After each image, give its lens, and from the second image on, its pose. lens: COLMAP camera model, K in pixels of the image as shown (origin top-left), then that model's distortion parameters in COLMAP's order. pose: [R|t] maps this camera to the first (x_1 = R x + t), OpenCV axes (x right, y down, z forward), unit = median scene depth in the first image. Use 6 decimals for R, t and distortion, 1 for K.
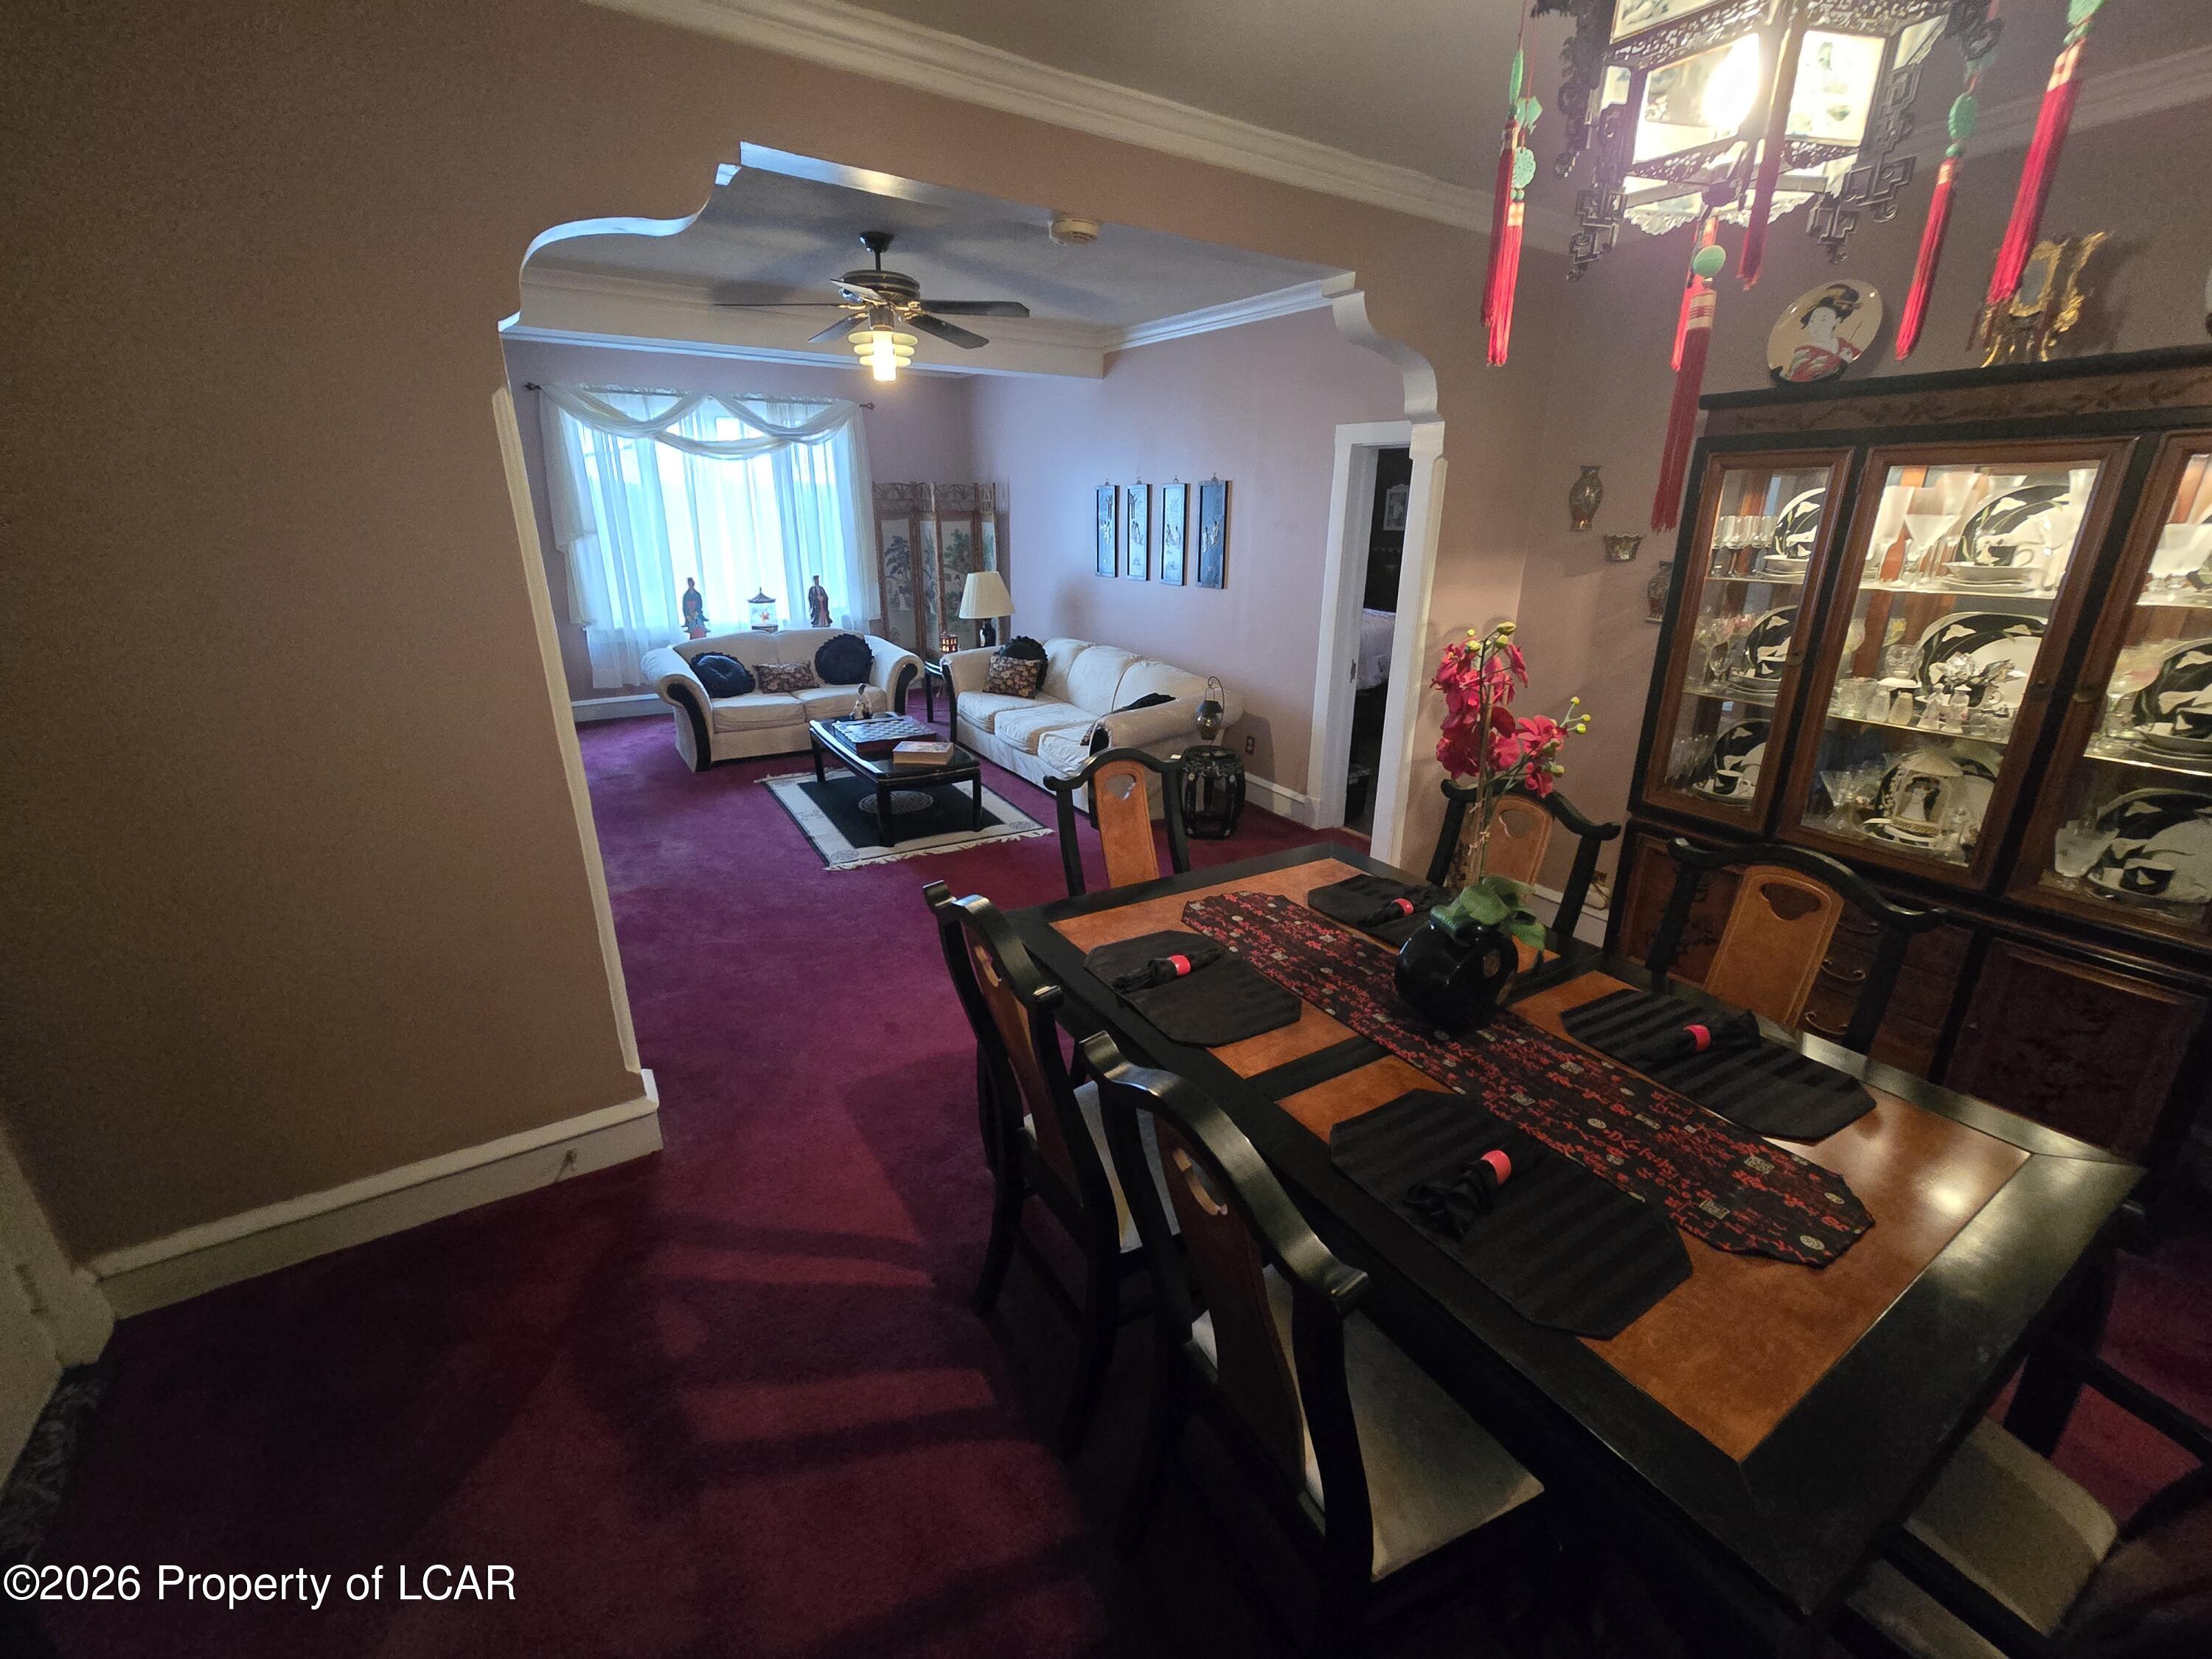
lens RADIAL K [[908.3, 0, 1111.0], [0, 908.3, 810.0], [0, 0, 1]] dist [-0.003013, 0.001481]
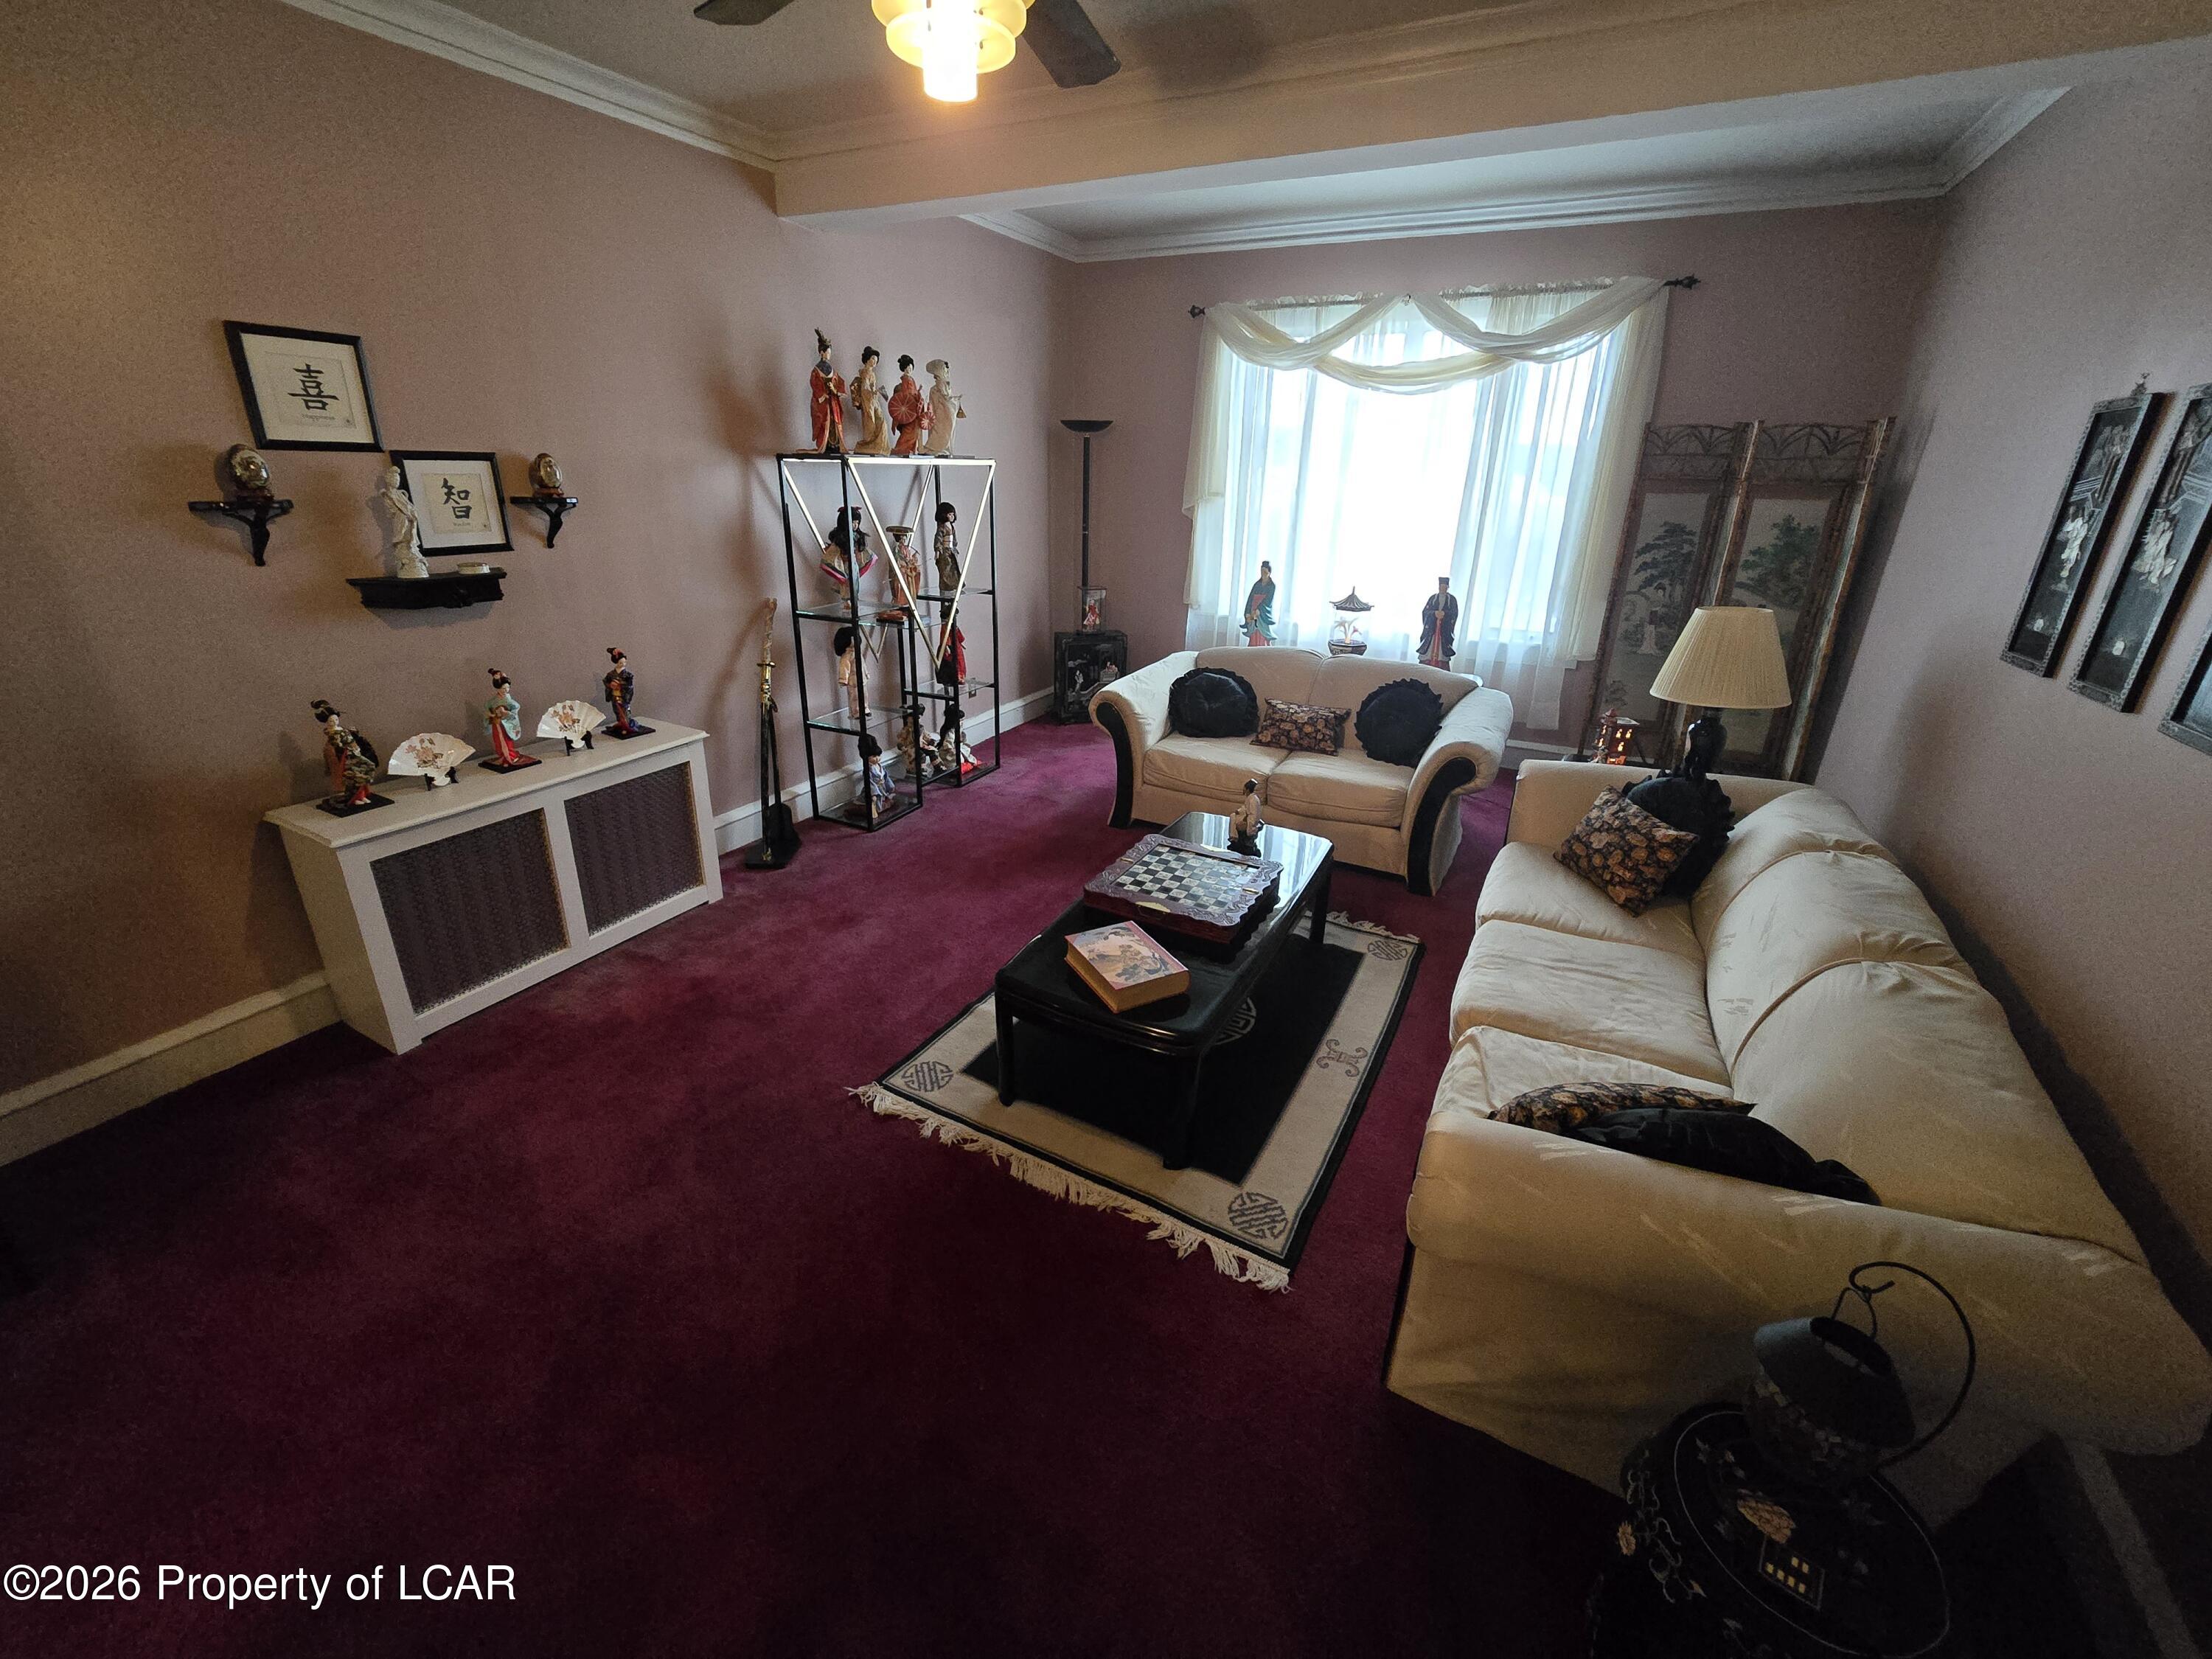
lens RADIAL K [[908.3, 0, 1104.2], [0, 908.3, 812.5], [0, 0, 1]] dist [-0.003013, 0.001481]
pose [[0.503529, 0.313590, -0.805059, 0.111612], [-0.291564, 0.938818, 0.183331, -0.164349], [0.813295, 0.142414, 0.564154, 0.520444]]
